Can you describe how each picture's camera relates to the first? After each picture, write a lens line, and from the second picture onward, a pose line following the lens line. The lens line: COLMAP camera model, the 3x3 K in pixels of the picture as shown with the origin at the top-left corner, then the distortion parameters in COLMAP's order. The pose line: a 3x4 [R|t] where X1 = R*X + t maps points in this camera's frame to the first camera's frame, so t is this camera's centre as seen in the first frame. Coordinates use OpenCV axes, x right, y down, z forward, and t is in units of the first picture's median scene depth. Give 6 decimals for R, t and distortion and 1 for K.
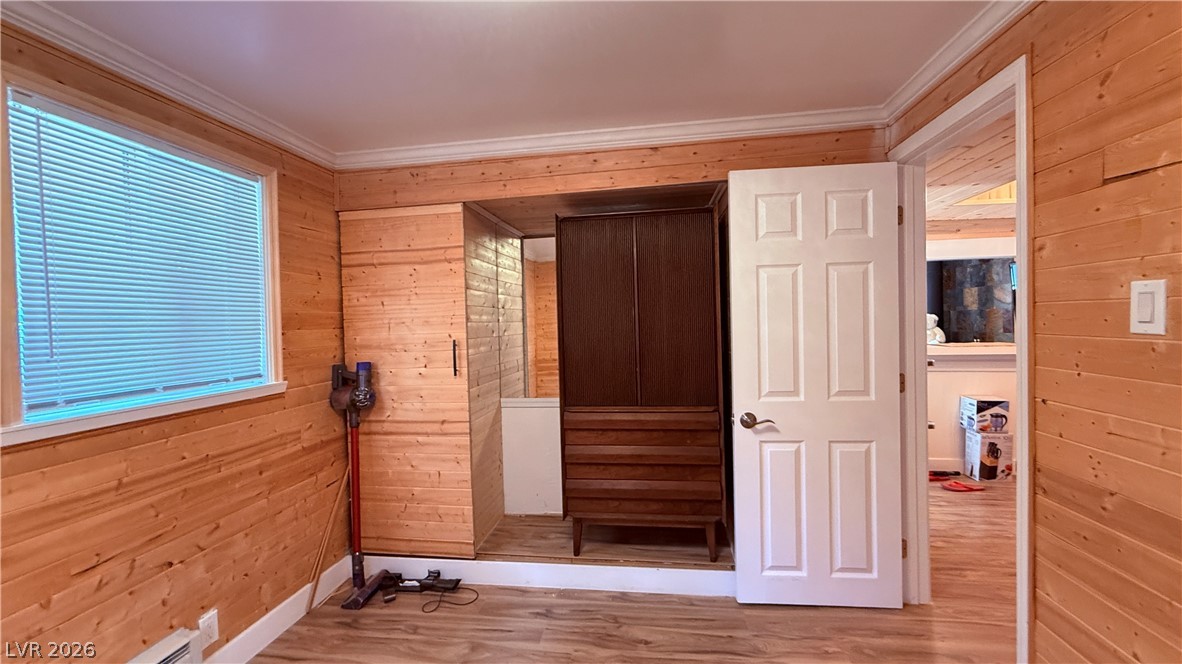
lens RADIAL K [[466.8, 0, 593.9], [0, 466.8, 329.5], [0, 0, 1]] dist [-0.002790, 0.000698]
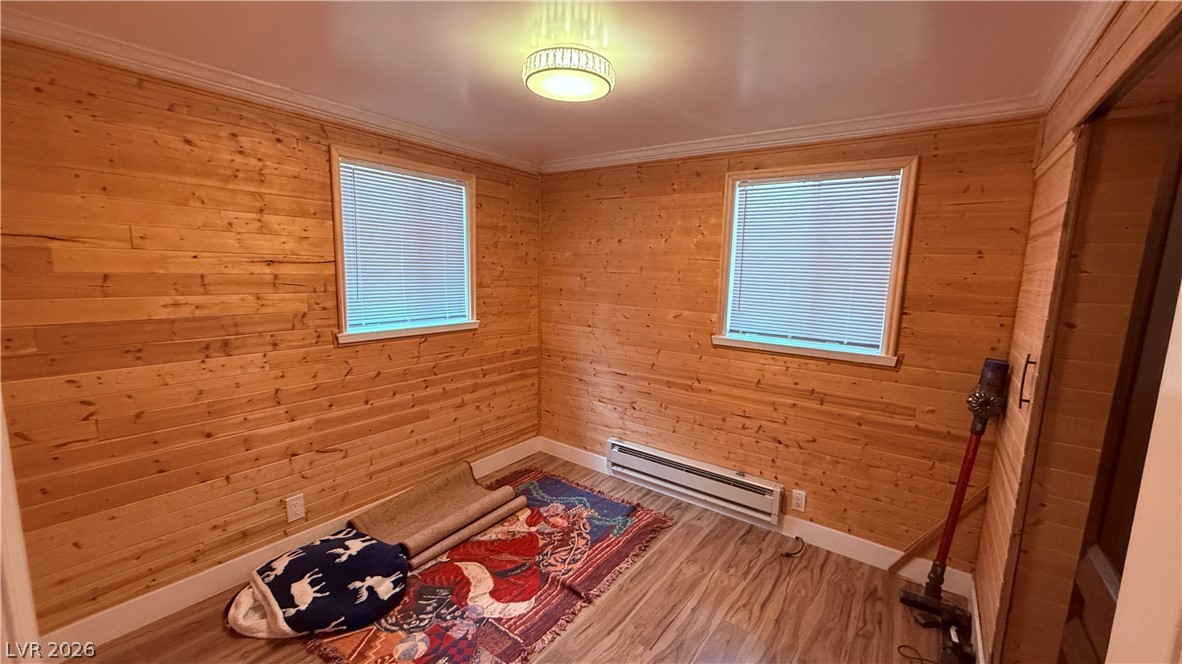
lens RADIAL K [[466.8, 0, 590.8], [0, 466.8, 333.4], [0, 0, 1]] dist [-0.002790, 0.000698]
pose [[-0.469444, 0.140676, -0.871684, 0.612466], [-0.031277, 0.983958, 0.175639, -0.112220], [0.882408, 0.109717, -0.457513, 0.863523]]
